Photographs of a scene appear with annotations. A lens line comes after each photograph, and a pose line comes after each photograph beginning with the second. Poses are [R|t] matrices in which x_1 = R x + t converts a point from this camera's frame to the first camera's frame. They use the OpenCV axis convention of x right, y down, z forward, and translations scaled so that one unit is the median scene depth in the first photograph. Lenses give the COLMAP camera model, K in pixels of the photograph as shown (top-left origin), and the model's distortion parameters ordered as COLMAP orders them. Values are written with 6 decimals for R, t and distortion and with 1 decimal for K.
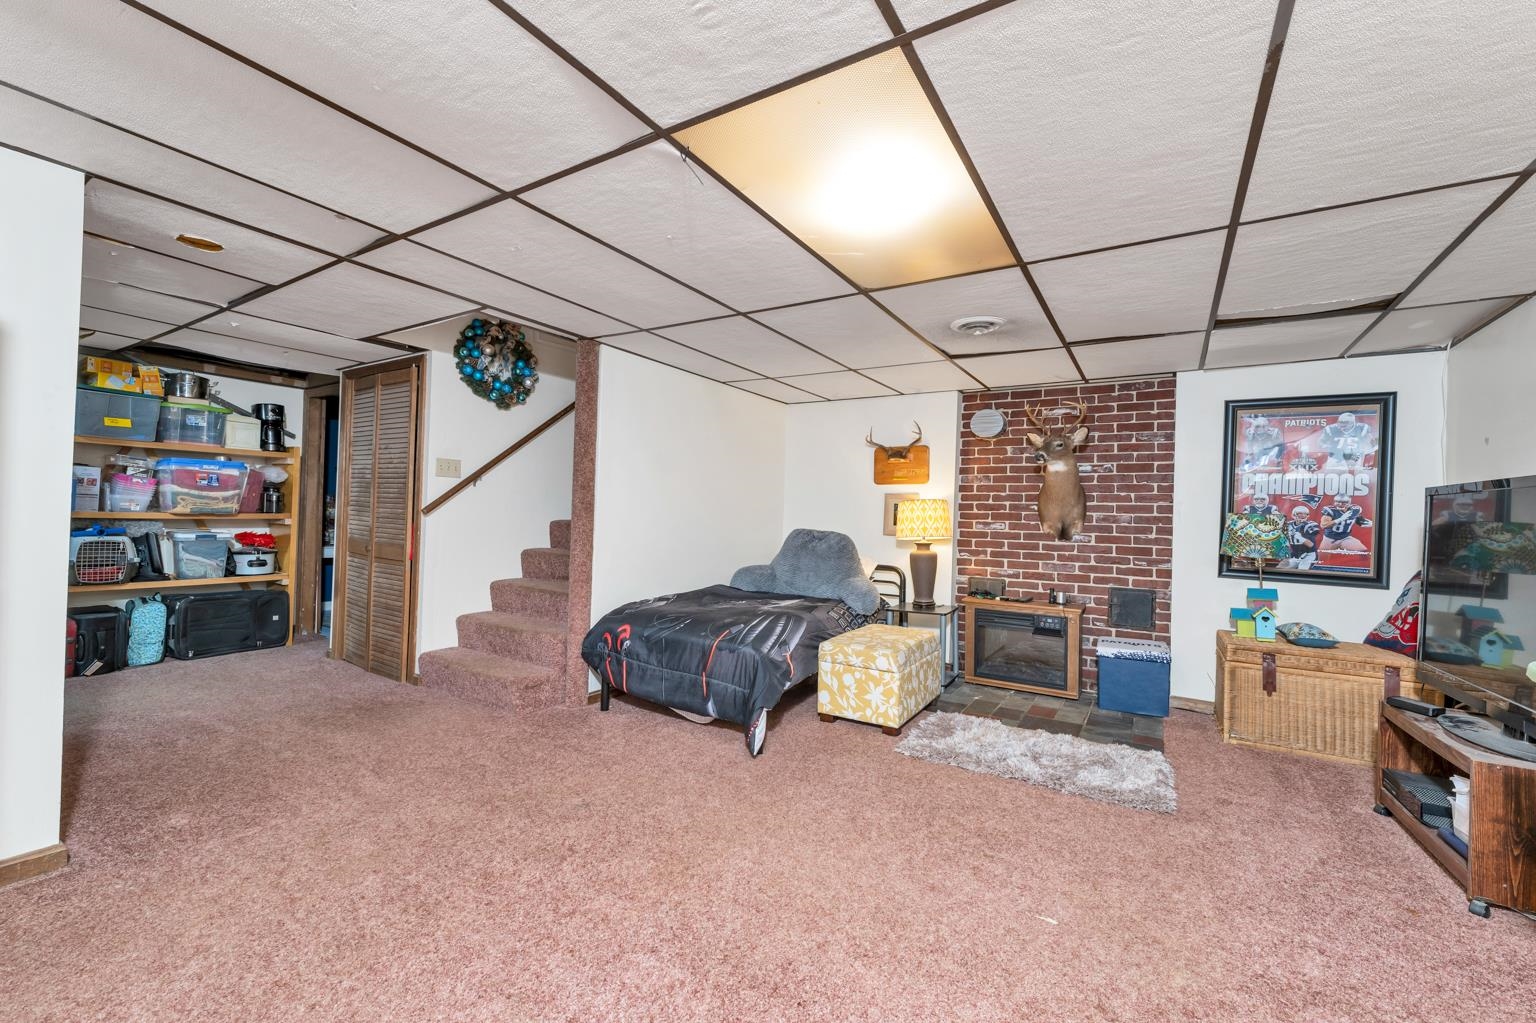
lens RADIAL K [[625.2, 0, 765.8], [0, 625.2, 510.0], [0, 0, 1]] dist [-0.000392, -0.000316]
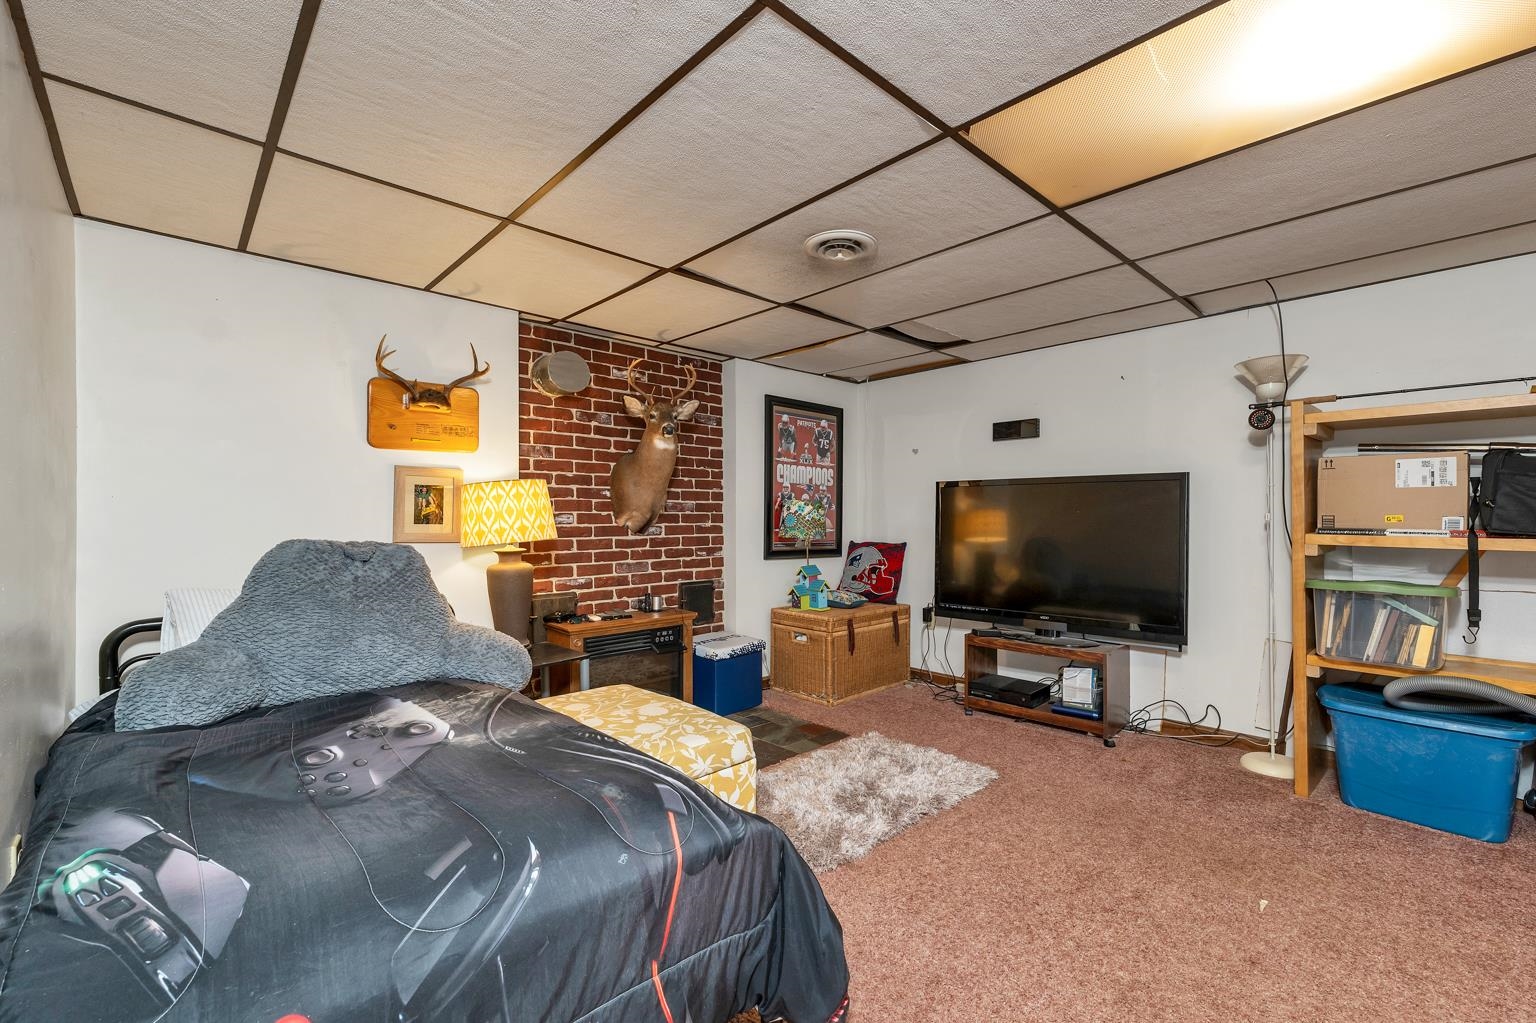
lens RADIAL K [[659.1, 0, 766.6], [0, 659.1, 520.0], [0, 0, 1]] dist [0.003539, 0.000321]
pose [[0.261766, -0.033178, 0.964561, -0.325662], [-0.001893, 0.999389, 0.034890, 0.000123], [-0.965129, -0.010959, 0.261543, 0.639969]]
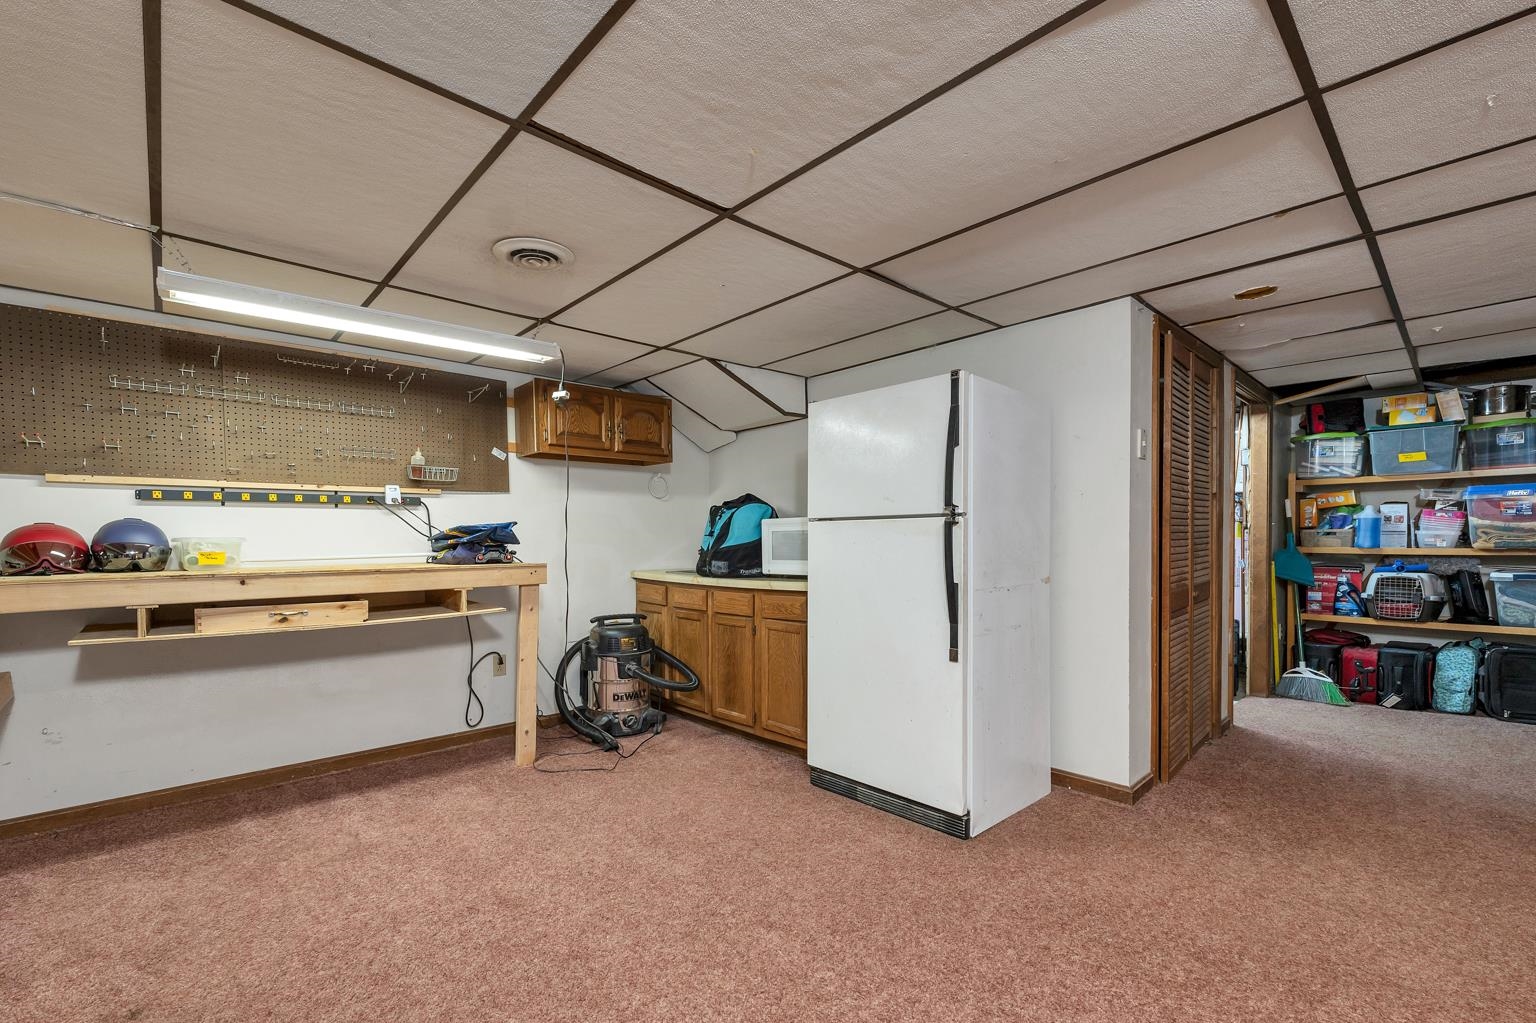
lens RADIAL K [[652.5, 0, 756.9], [0, 652.5, 548.0], [0, 0, 1]] dist [0.000599, 0.000316]
pose [[-0.264932, -0.015780, -0.964138, 0.217318], [0.010800, 0.999755, -0.019331, 0.011093], [0.964206, -0.015534, -0.264697, 0.265030]]
